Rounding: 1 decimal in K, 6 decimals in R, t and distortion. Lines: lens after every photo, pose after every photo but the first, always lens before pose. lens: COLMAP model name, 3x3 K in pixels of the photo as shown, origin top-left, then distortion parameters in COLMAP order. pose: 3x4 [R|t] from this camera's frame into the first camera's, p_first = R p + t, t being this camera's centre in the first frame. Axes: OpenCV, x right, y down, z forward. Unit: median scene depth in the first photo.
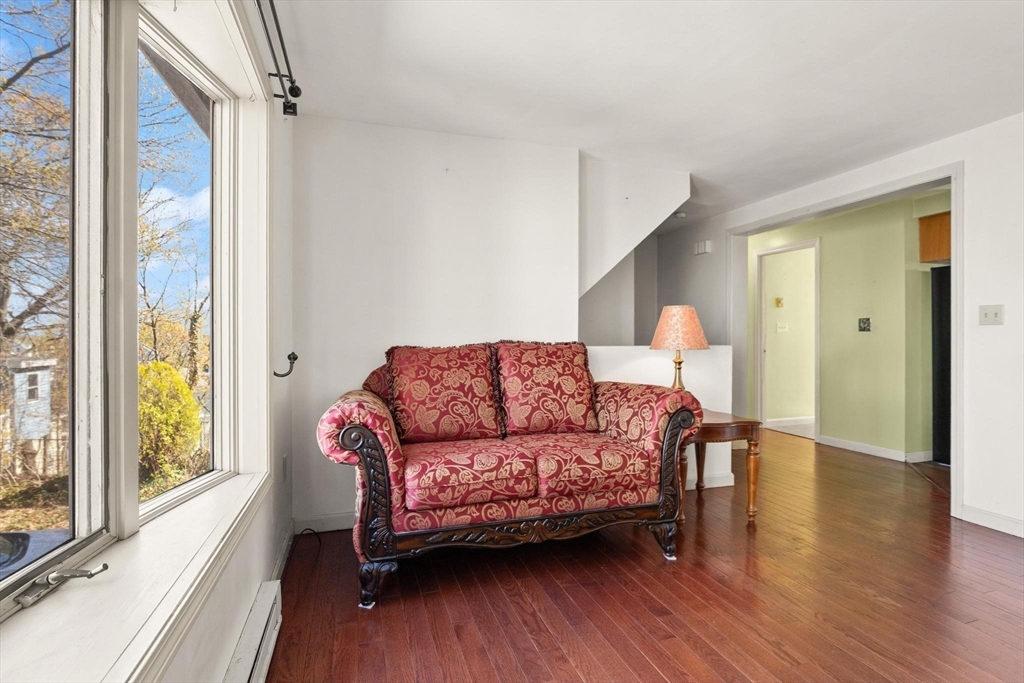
lens RADIAL K [[485.4, 0, 512.0], [0, 485.4, 341.5], [0, 0, 1]] dist [-0.001564, -0.000034]
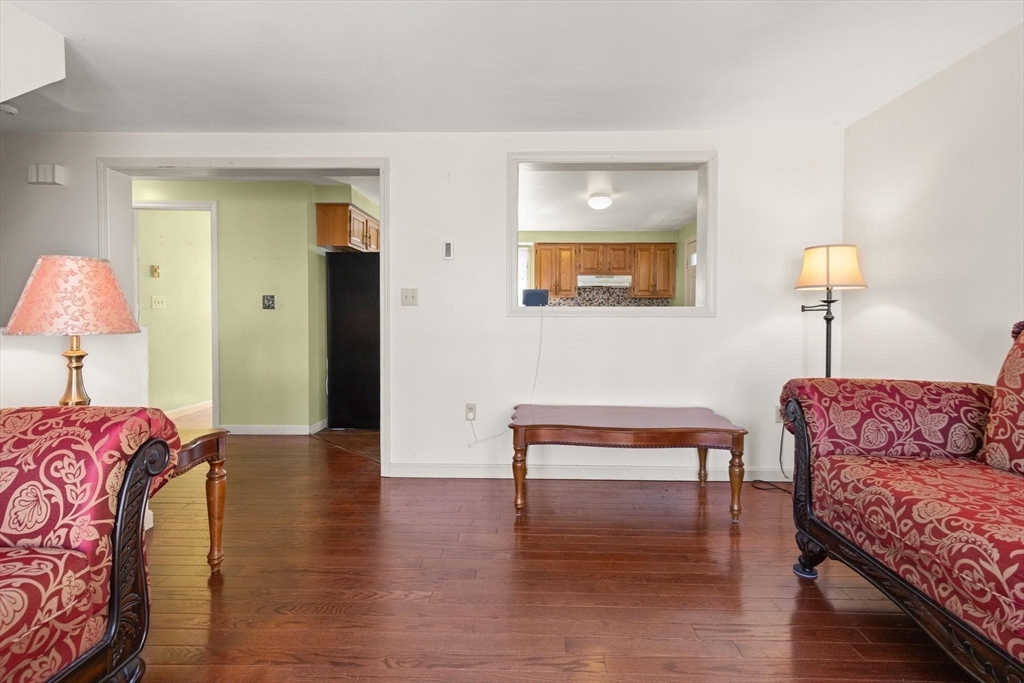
lens RADIAL K [[477.7, 0, 516.3], [0, 477.7, 326.7], [0, 0, 1]] dist [0.004445, 0.000182]
pose [[0.321325, -0.015876, 0.946836, -0.029518], [0.001470, 0.999867, 0.016266, -0.001025], [-0.946968, -0.003835, 0.321305, 0.418905]]
